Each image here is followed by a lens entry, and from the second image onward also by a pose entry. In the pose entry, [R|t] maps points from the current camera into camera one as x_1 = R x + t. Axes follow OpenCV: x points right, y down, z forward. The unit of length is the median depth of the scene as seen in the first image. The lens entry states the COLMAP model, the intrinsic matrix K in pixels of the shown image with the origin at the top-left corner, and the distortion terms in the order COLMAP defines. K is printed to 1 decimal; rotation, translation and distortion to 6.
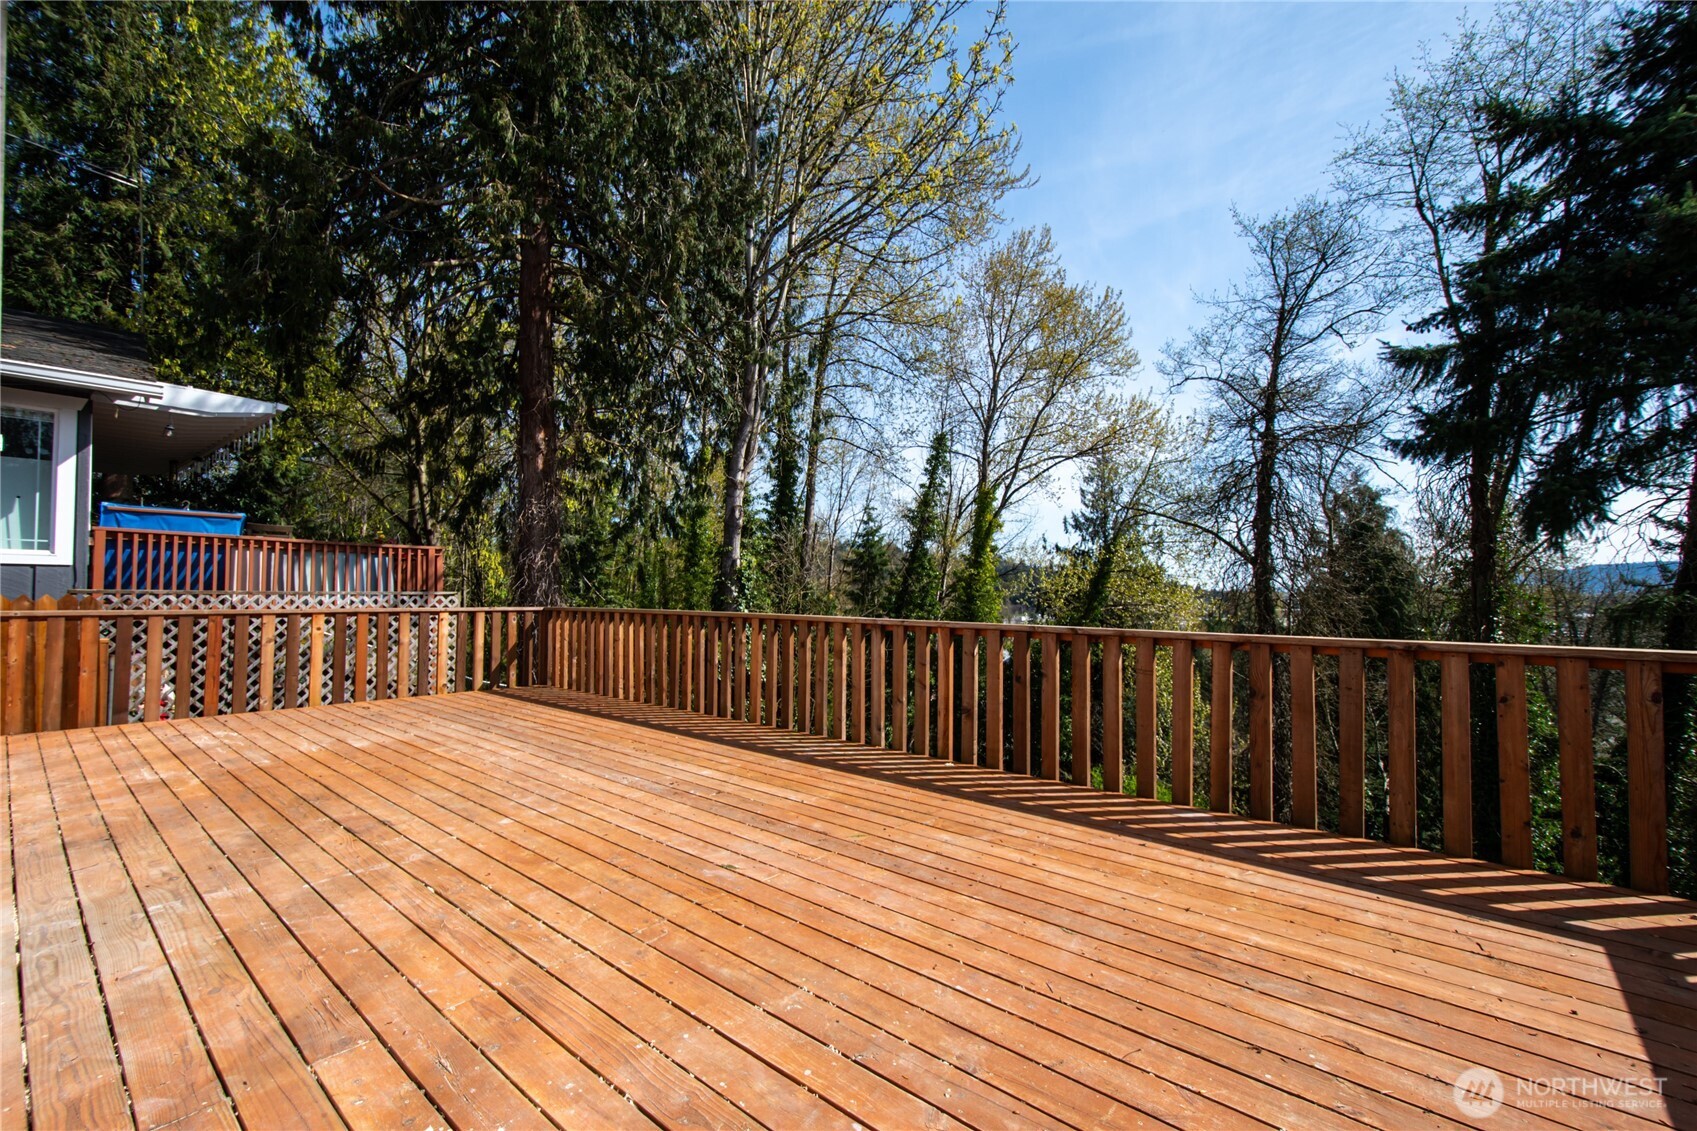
lens RADIAL K [[741.4, 0, 844.2], [0, 741.4, 570.9], [0, 0, 1]] dist [0.009300, -0.002262]
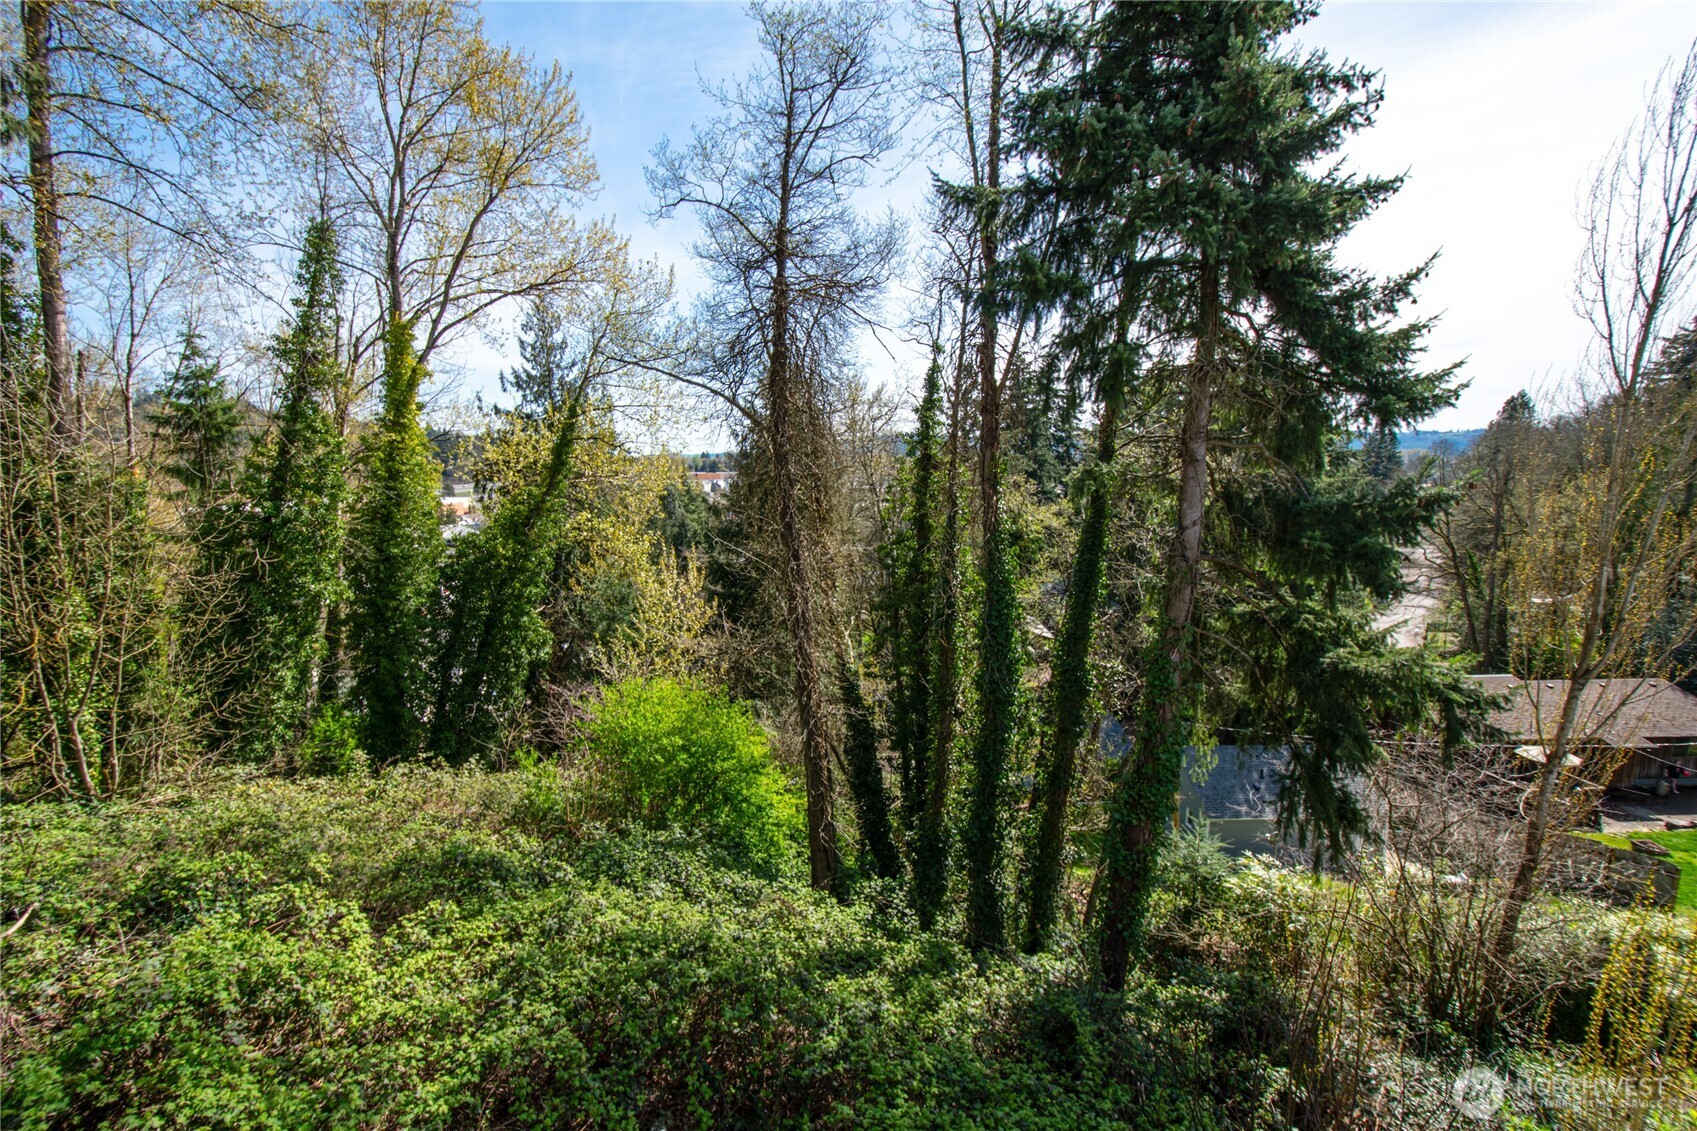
lens RADIAL K [[741.4, 0, 824.3], [0, 741.4, 580.3], [0, 0, 1]] dist [0.009300, -0.002262]
pose [[0.752553, -0.114215, 0.648551, 0.003735], [-0.010172, 0.982711, 0.184867, -0.000685], [-0.658453, -0.145719, 0.738380, 0.264758]]
